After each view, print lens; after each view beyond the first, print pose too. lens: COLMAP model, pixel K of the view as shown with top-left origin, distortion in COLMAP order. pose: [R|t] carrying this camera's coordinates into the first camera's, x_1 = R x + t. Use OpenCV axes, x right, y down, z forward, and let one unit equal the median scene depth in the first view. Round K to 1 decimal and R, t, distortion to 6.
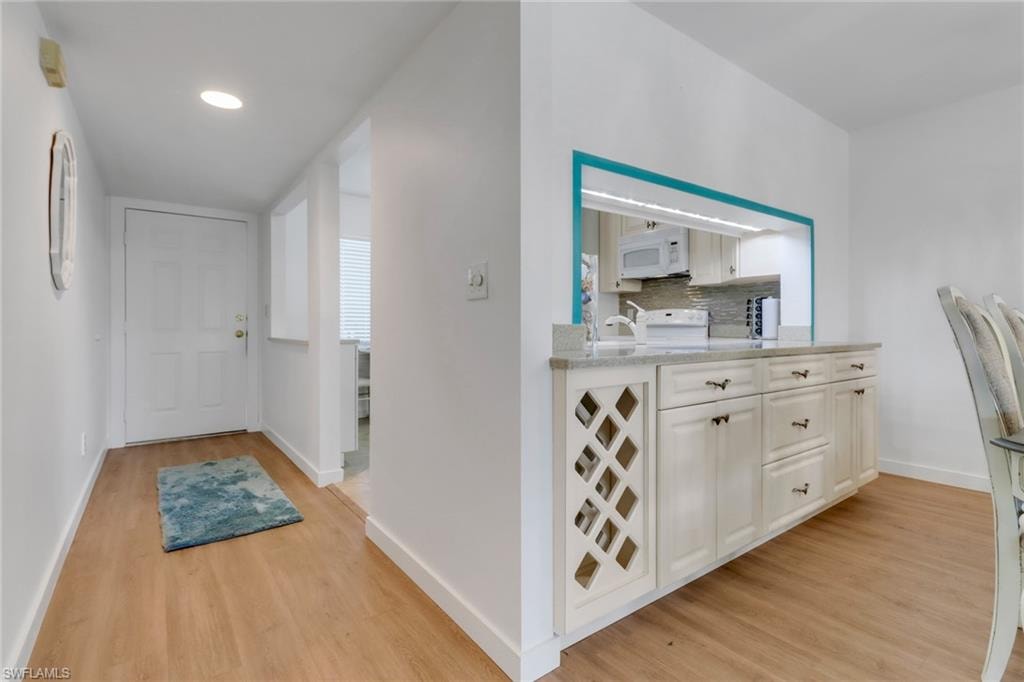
lens RADIAL K [[478.9, 0, 498.0], [0, 478.9, 323.6], [0, 0, 1]] dist [0.002445, -0.000247]
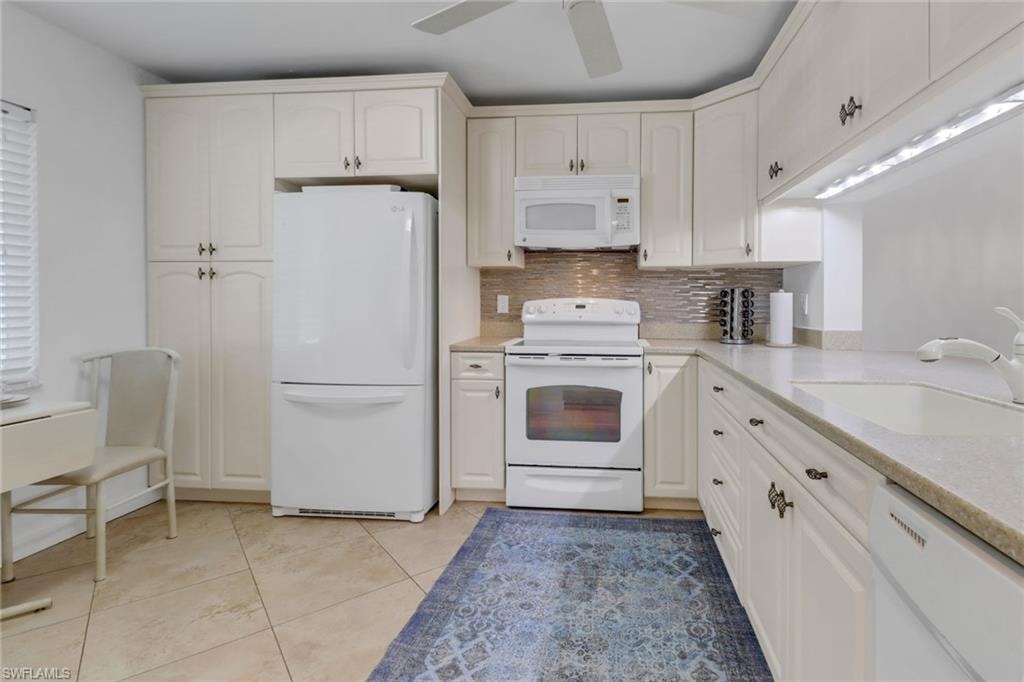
lens RADIAL K [[505.4, 0, 566.9], [0, 505.4, 306.1], [0, 0, 1]] dist [0.000019, -0.000733]
pose [[0.660606, -0.001710, 0.750731, -0.289007], [-0.009814, 0.999892, 0.010912, -0.041054], [-0.750669, -0.014576, 0.660518, 0.842628]]
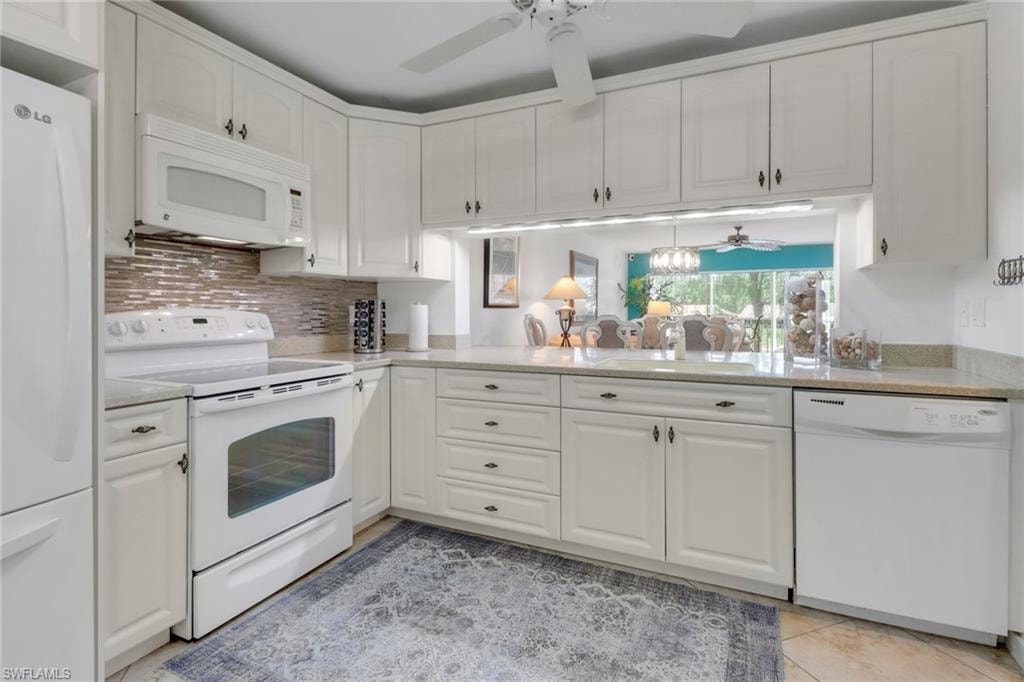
lens RADIAL K [[486.6, 0, 512.0], [0, 486.6, 309.8], [0, 0, 1]] dist [0.004170, 0.000096]
pose [[-0.485763, 0.004364, 0.874080, -0.340805], [-0.004222, 0.999964, -0.007339, -0.042068], [-0.874081, -0.007255, -0.485727, 1.486291]]
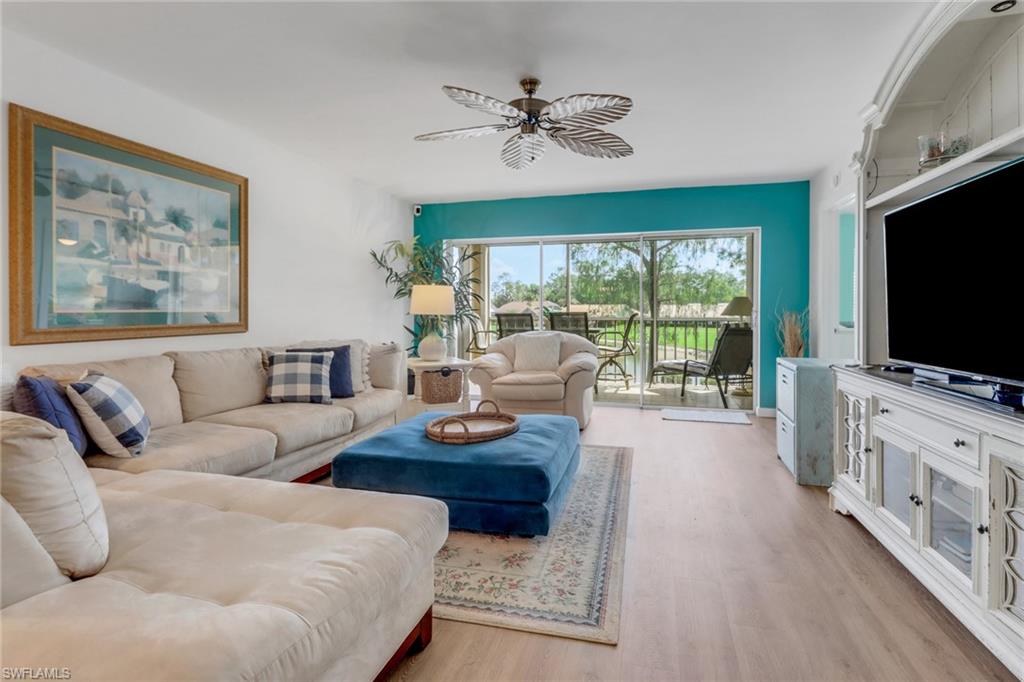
lens RADIAL K [[478.0, 0, 530.9], [0, 478.0, 315.3], [0, 0, 1]] dist [0.001027, -0.000373]
pose [[-0.646097, -0.005227, 0.763237, 0.524395], [-0.003709, 0.999986, 0.003709, -0.031189], [-0.763246, -0.000435, -0.646107, -0.059999]]
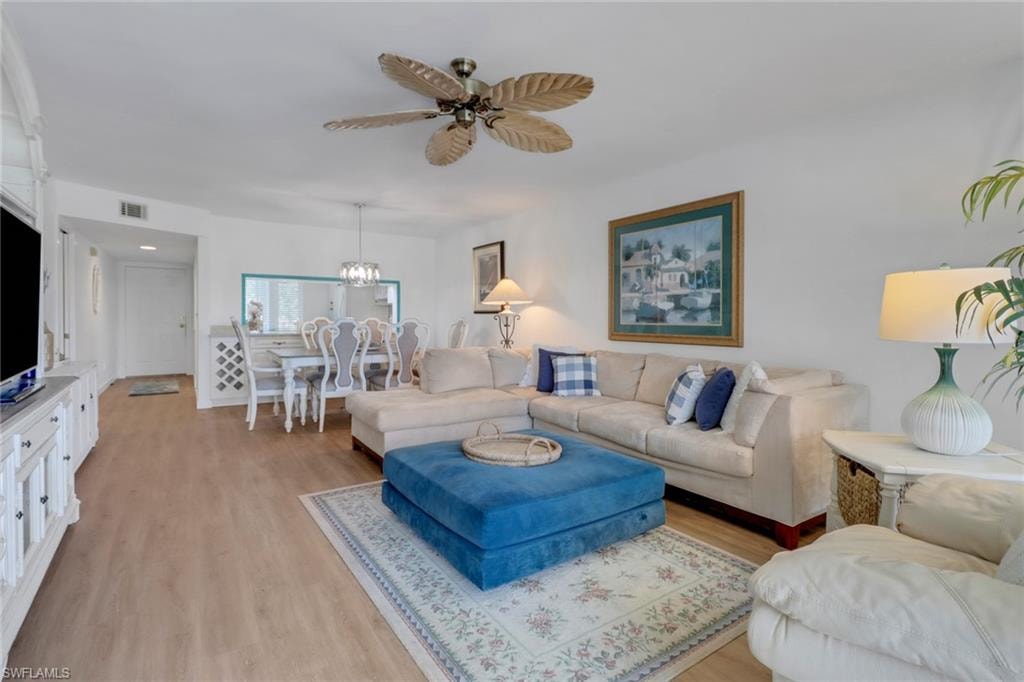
lens RADIAL K [[478.9, 0, 498.0], [0, 478.9, 323.6], [0, 0, 1]] dist [0.002445, -0.000247]
pose [[0.999050, 0.009610, -0.042508, 1.310303], [-0.008900, 0.999818, 0.016854, -0.053321], [0.042662, -0.016460, 0.998954, -1.435454]]
